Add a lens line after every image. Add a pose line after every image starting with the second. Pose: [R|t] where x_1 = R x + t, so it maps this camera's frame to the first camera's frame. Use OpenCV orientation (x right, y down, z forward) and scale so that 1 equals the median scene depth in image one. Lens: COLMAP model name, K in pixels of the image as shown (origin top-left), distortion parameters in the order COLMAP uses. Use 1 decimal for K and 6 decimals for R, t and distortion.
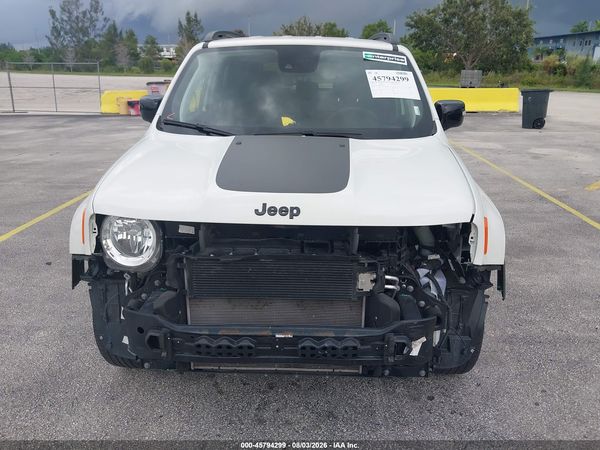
lens RADIAL K [[487.7, 0, 302.1], [0, 487.7, 203.5], [0, 0, 1]] dist [0.000723, 0.001570]
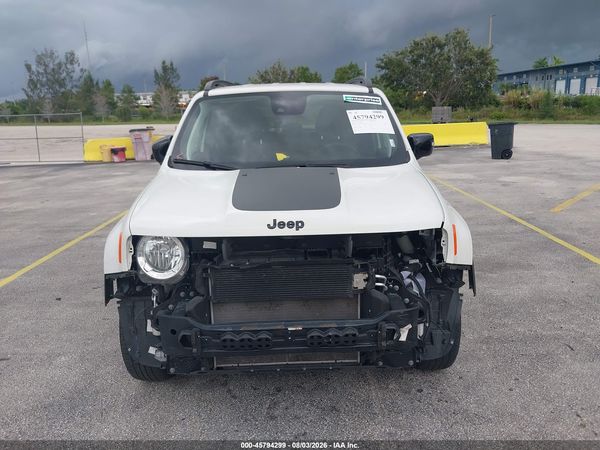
lens RADIAL K [[487.7, 0, 302.1], [0, 487.7, 203.5], [0, 0, 1]] dist [0.000723, 0.001570]
pose [[0.998171, -0.043634, 0.041852, -0.032761], [0.046920, 0.995605, -0.081056, 0.036025], [-0.038131, 0.082872, 0.995830, -0.132027]]
